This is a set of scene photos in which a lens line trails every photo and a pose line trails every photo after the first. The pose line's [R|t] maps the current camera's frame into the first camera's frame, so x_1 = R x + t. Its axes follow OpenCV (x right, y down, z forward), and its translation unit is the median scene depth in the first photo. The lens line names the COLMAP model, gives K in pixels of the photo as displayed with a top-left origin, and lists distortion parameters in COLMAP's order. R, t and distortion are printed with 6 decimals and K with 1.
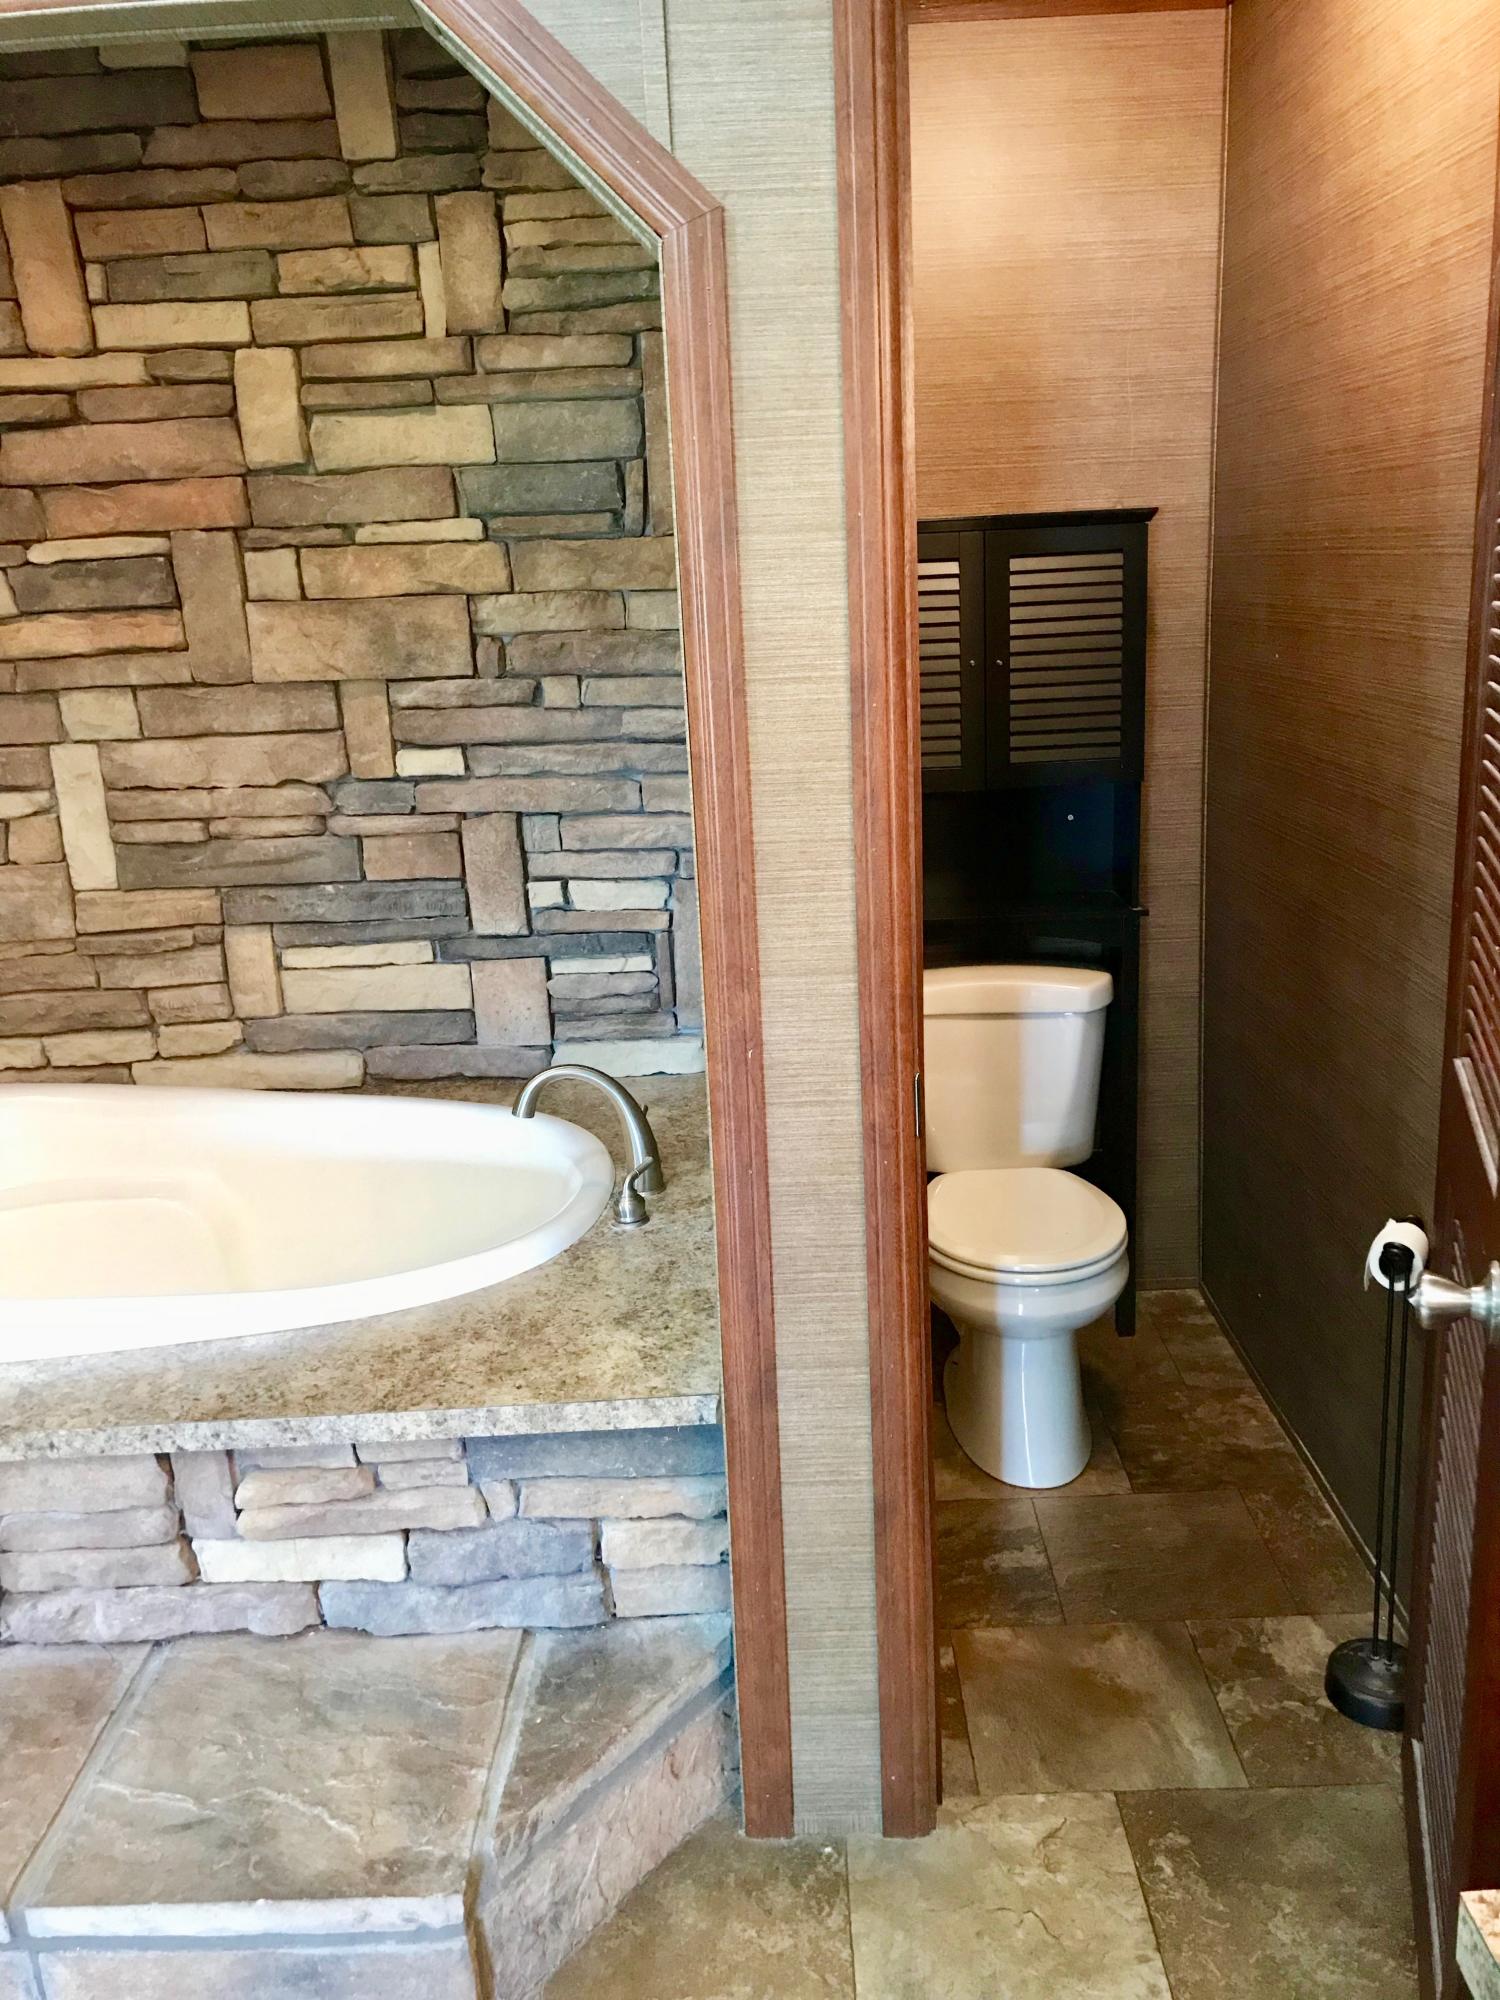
lens RADIAL K [[1651.8, 0, 750.2], [0, 1651.8, 980.4], [0, 0, 1]] dist [0.021334, -0.005656]
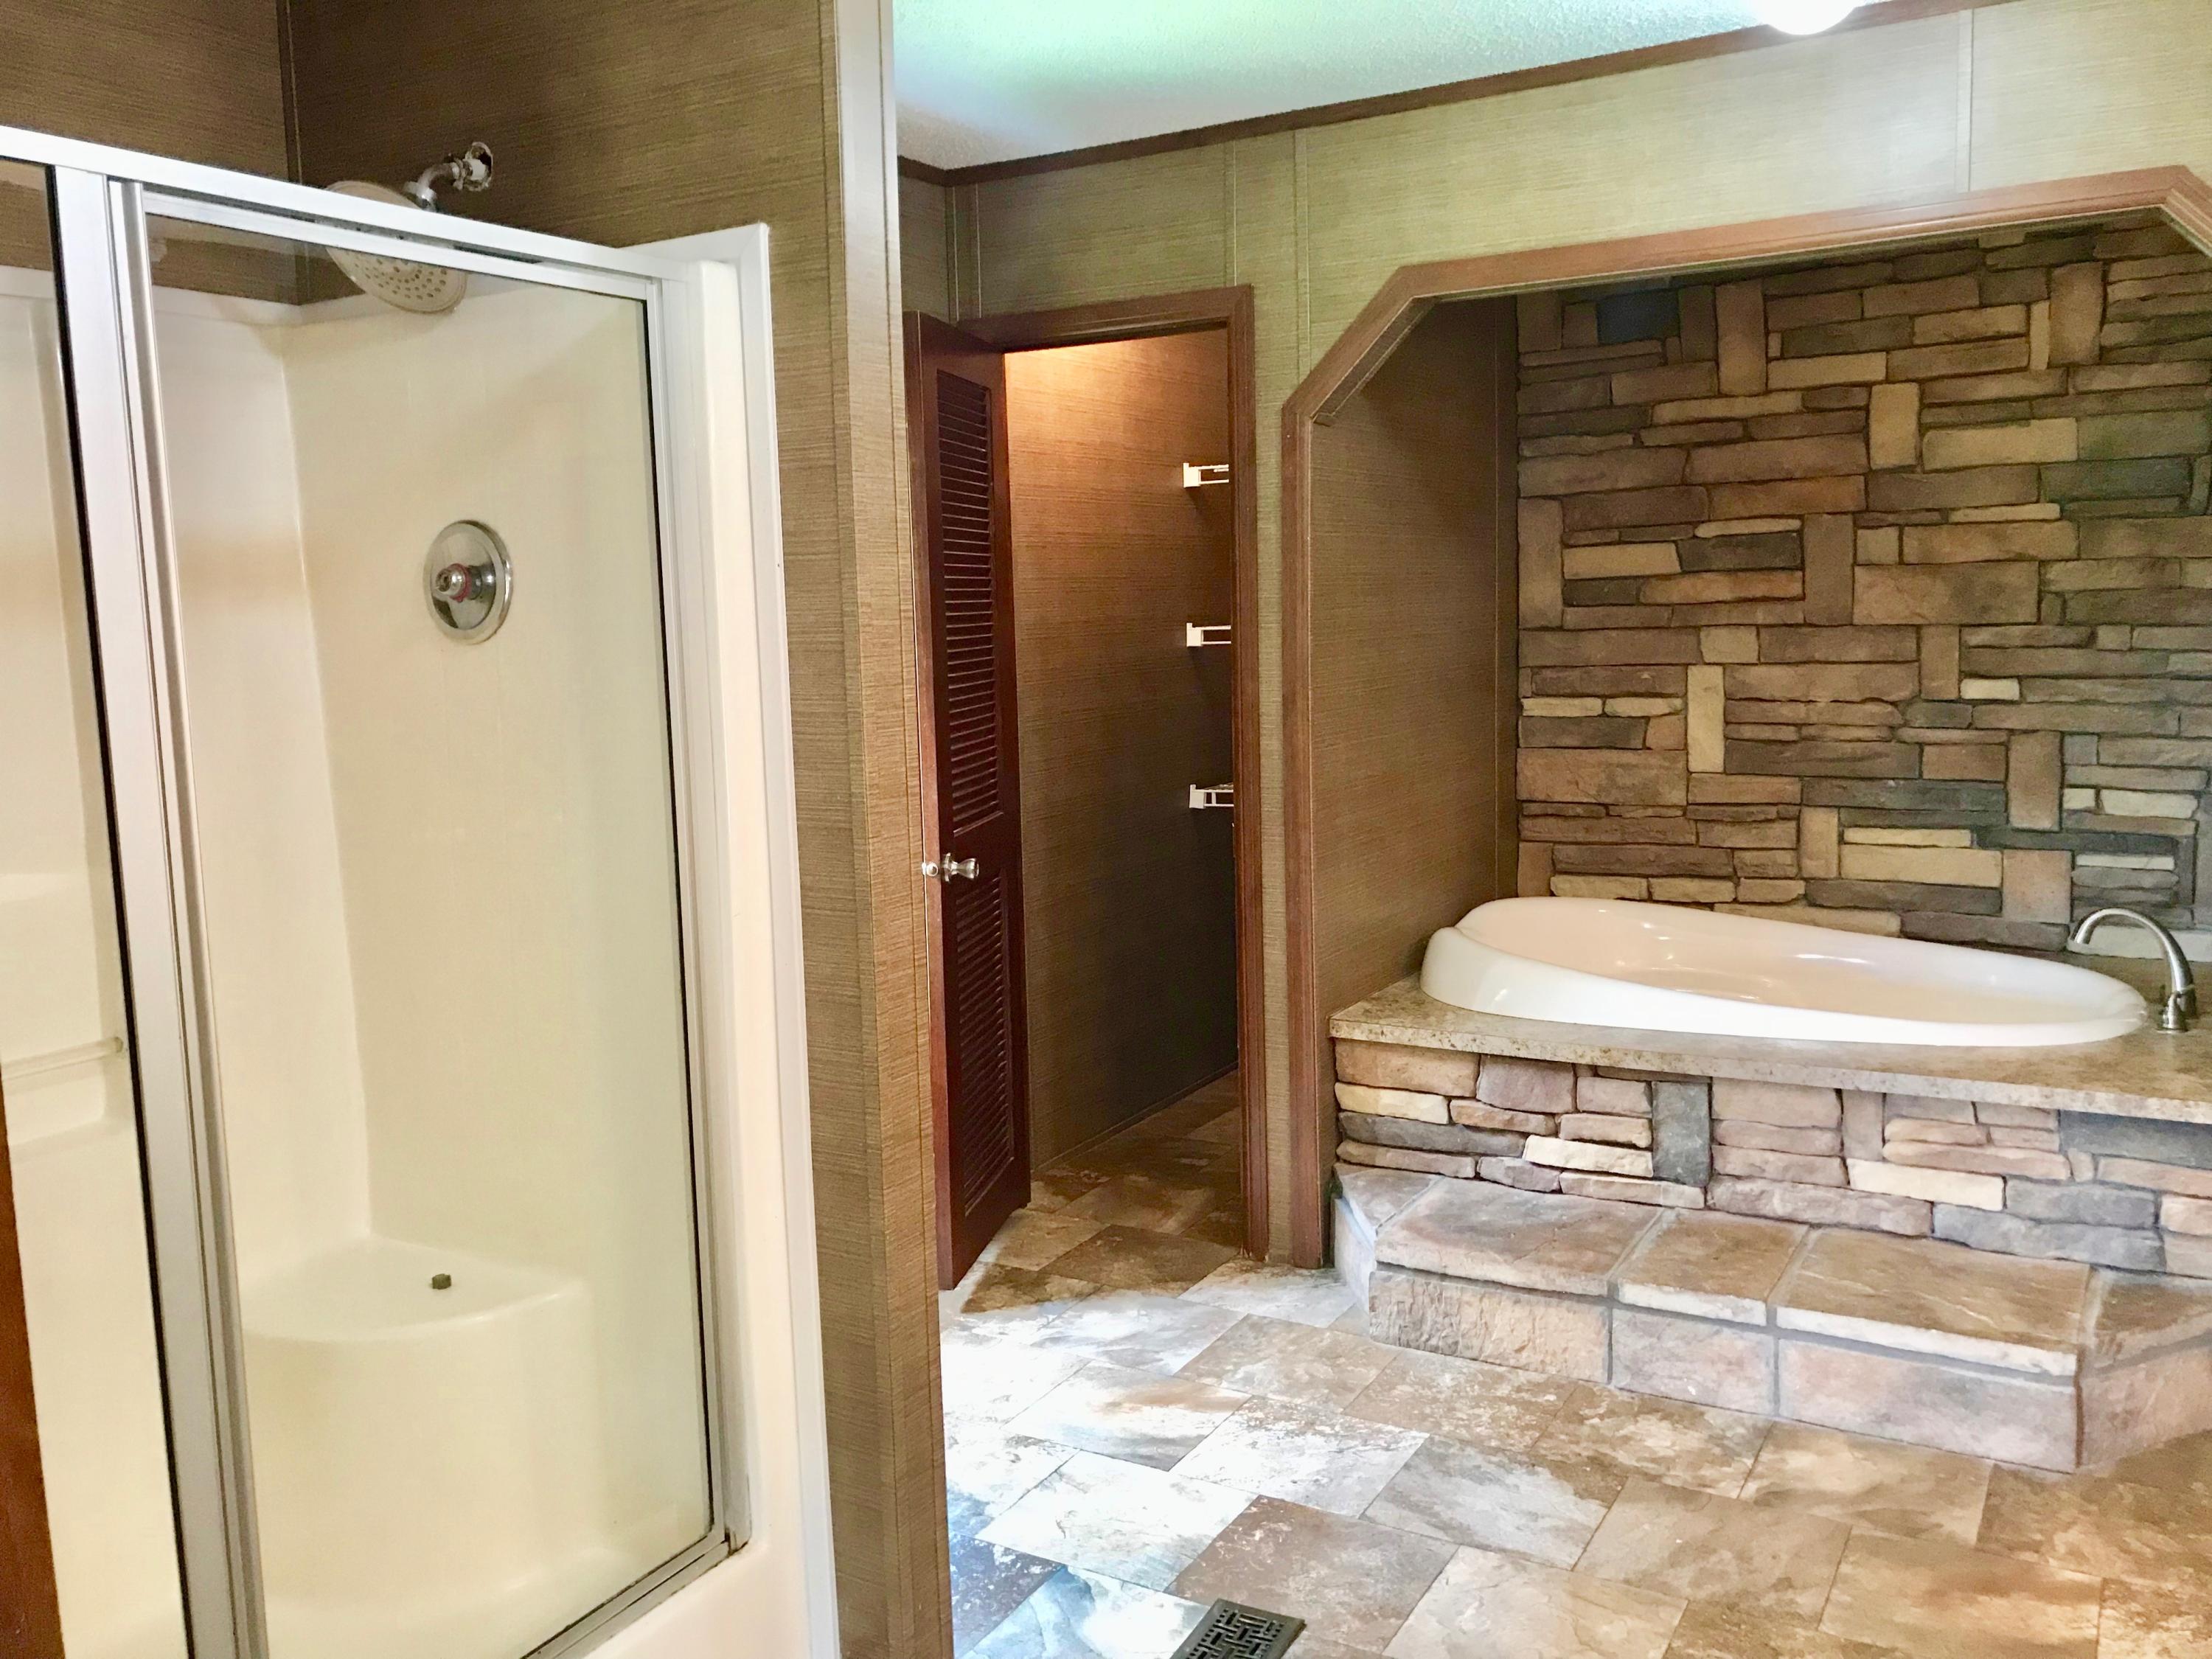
lens RADIAL K [[1826.9, 0, 1090.7], [0, 1826.9, 817.8], [0, 0, 1]] dist [0.021334, -0.005656]
pose [[0.865633, 0.077540, -0.494638, -0.088751], [-0.128440, 0.989265, -0.069696, 0.160983], [0.483924, 0.123862, 0.866300, -0.577194]]
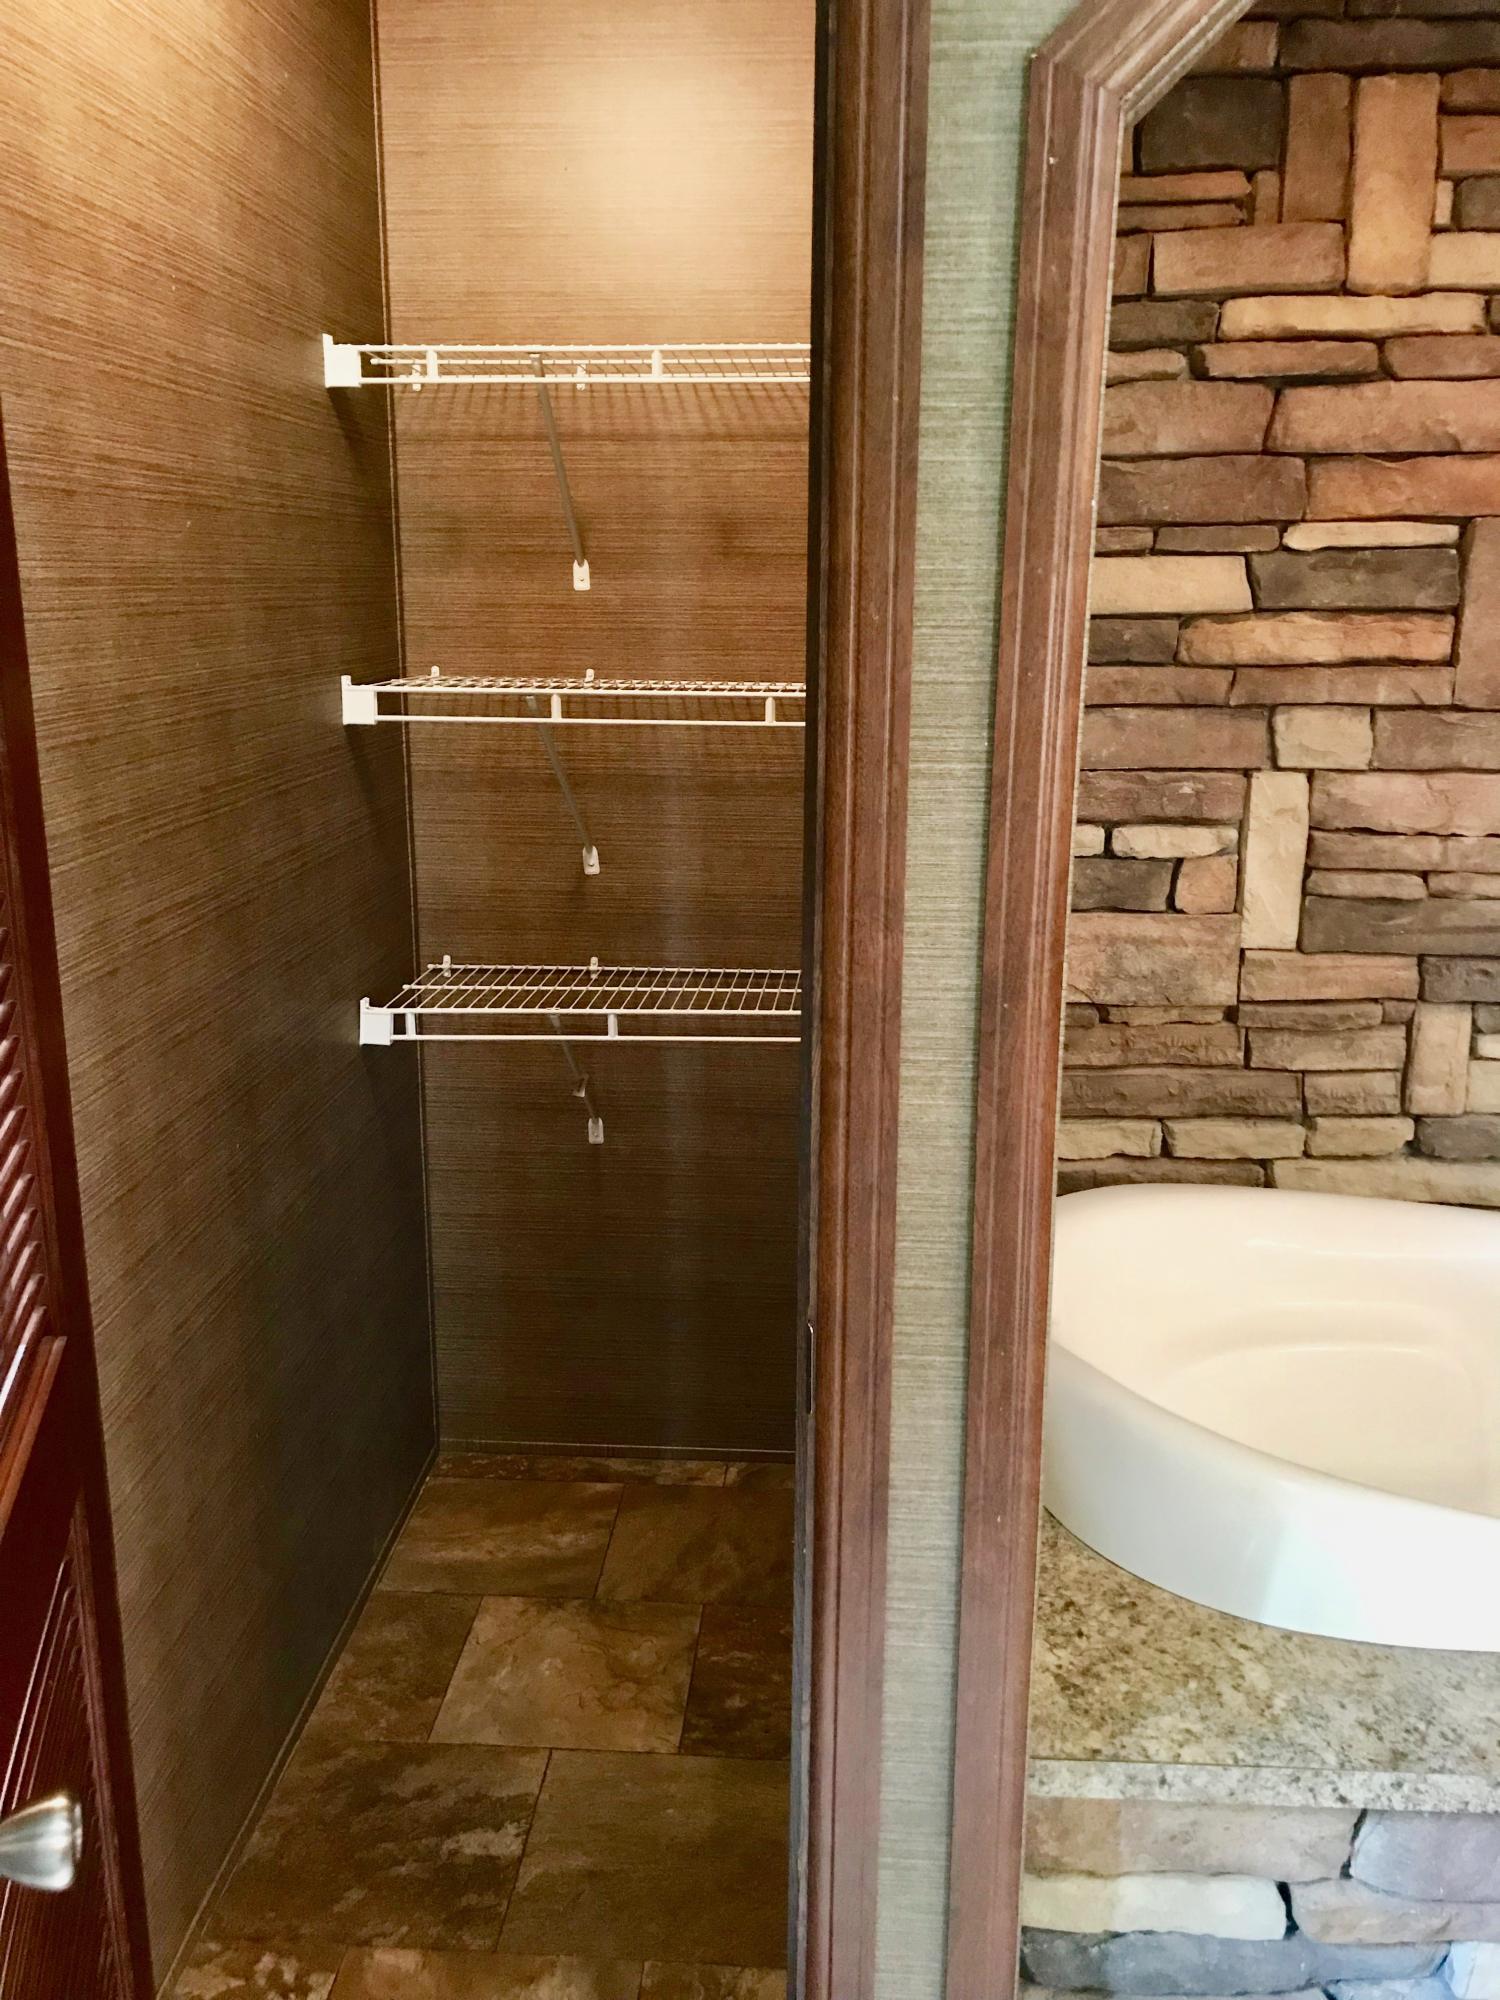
lens RADIAL K [[1651.8, 0, 770.6], [0, 1651.8, 988.6], [0, 0, 1]] dist [0.021334, -0.005656]
pose [[0.997277, 0.062295, -0.039462, -0.639043], [-0.062315, 0.998056, 0.000732, -0.021440], [0.039431, 0.001729, 0.999221, 0.179134]]
